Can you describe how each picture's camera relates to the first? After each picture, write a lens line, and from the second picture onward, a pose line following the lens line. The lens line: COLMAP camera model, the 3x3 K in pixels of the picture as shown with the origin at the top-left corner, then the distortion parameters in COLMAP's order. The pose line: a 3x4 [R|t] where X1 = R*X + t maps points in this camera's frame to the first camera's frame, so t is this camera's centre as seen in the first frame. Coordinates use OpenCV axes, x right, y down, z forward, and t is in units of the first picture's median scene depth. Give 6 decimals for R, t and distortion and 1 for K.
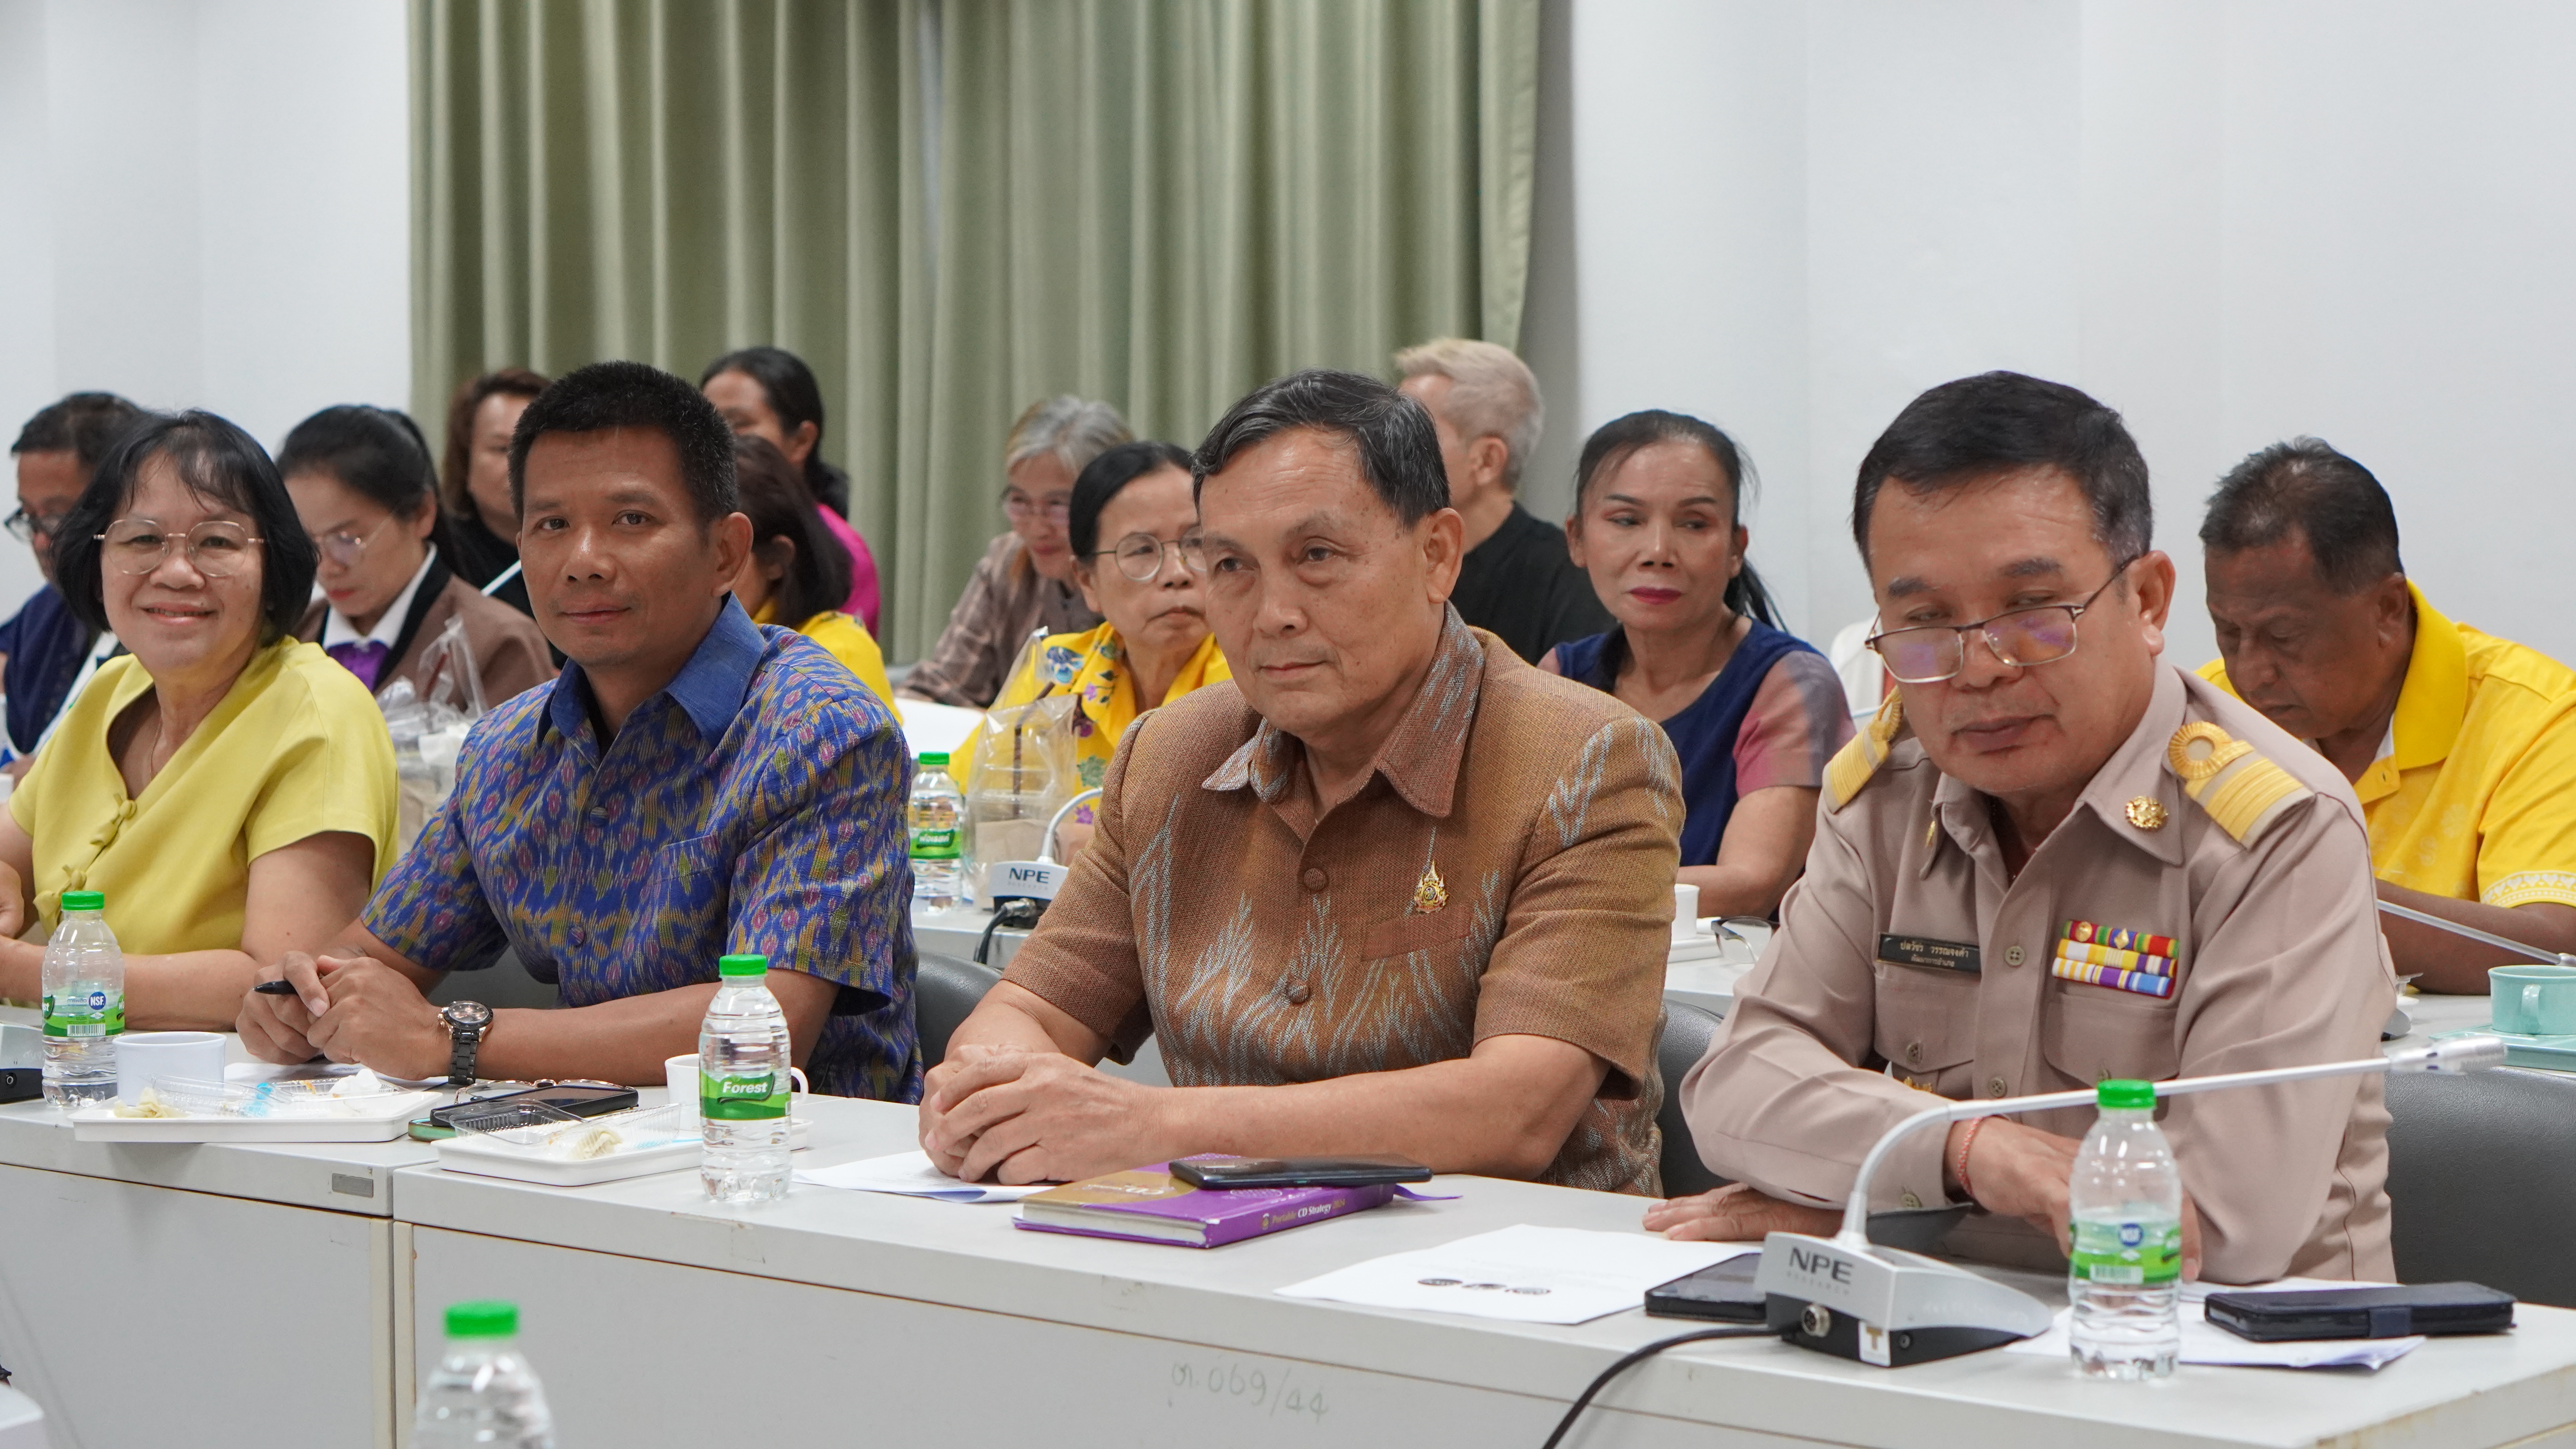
lens RADIAL K [[5404.3, 0, 1288.0], [0, 5404.3, 724.5], [0, 0, 1]] dist [0.157864, -0.054663]
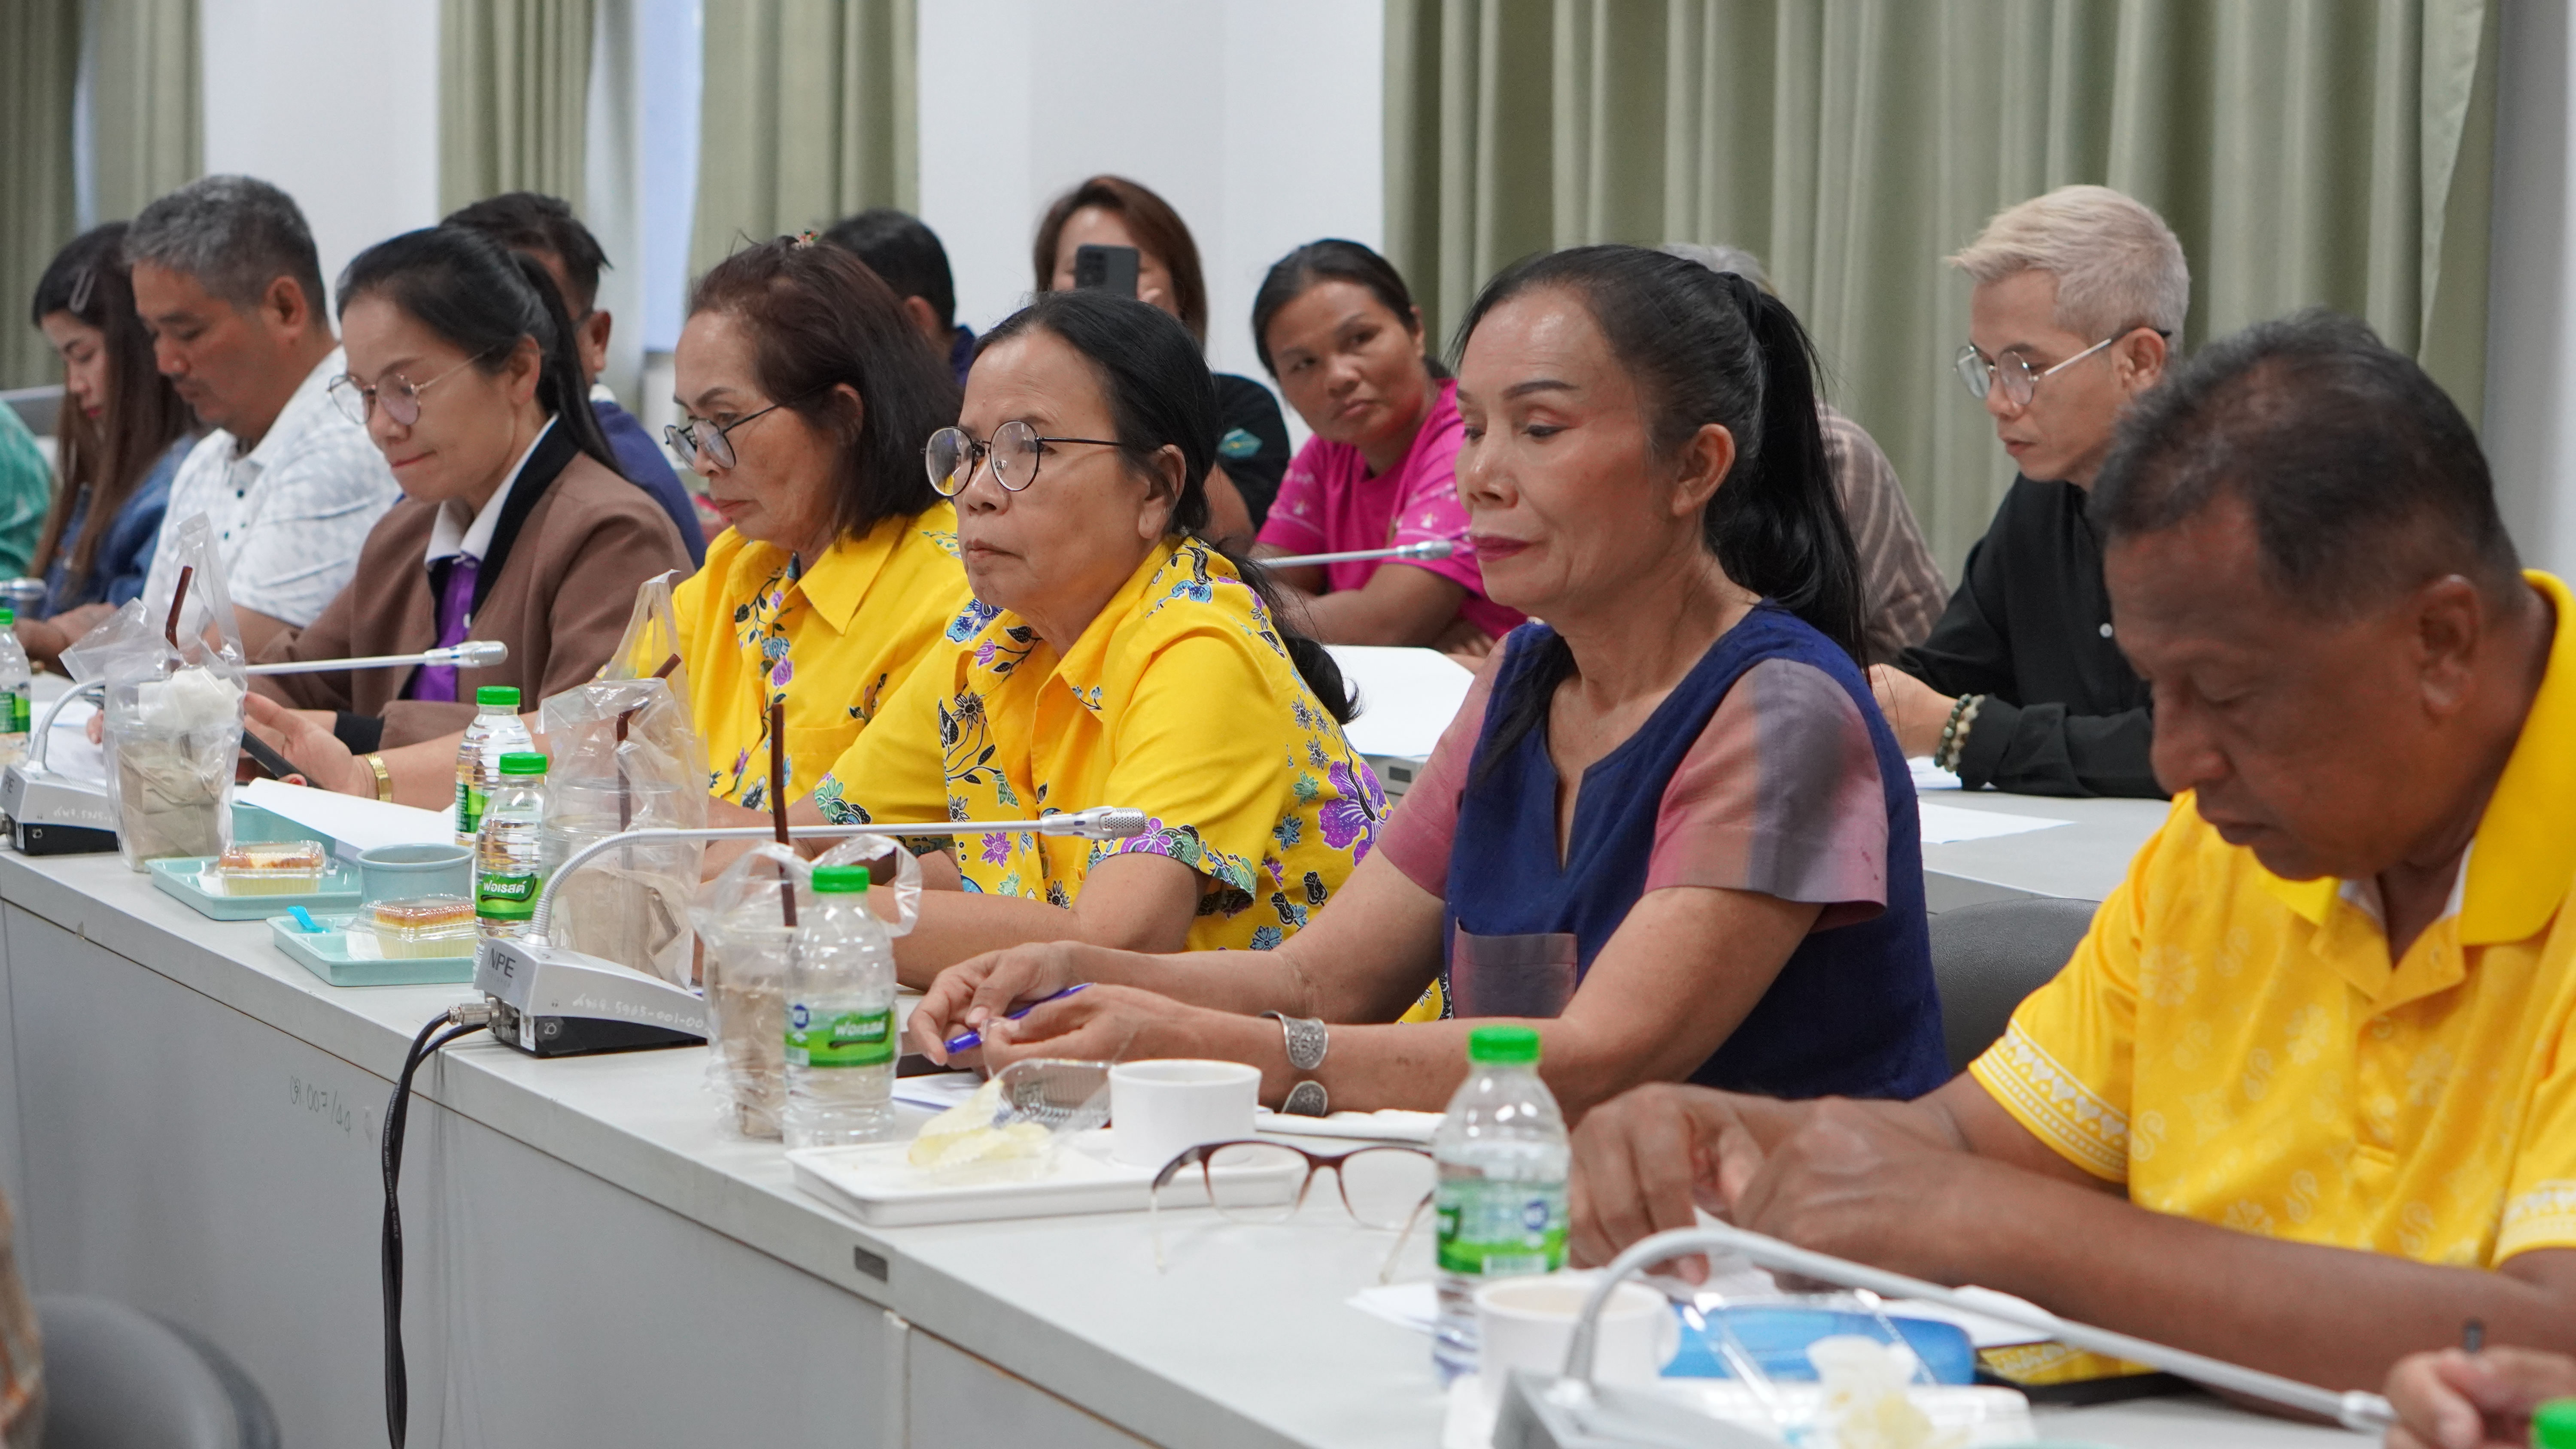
lens RADIAL K [[5404.3, 0, 1288.0], [0, 5404.3, 724.5], [0, 0, 1]] dist [0.157864, -0.054663]
pose [[0.935375, 0.047136, -0.350503, 0.255696], [-0.036455, 0.998650, 0.037014, -0.026677], [0.351774, -0.021844, 0.935830, 0.426175]]
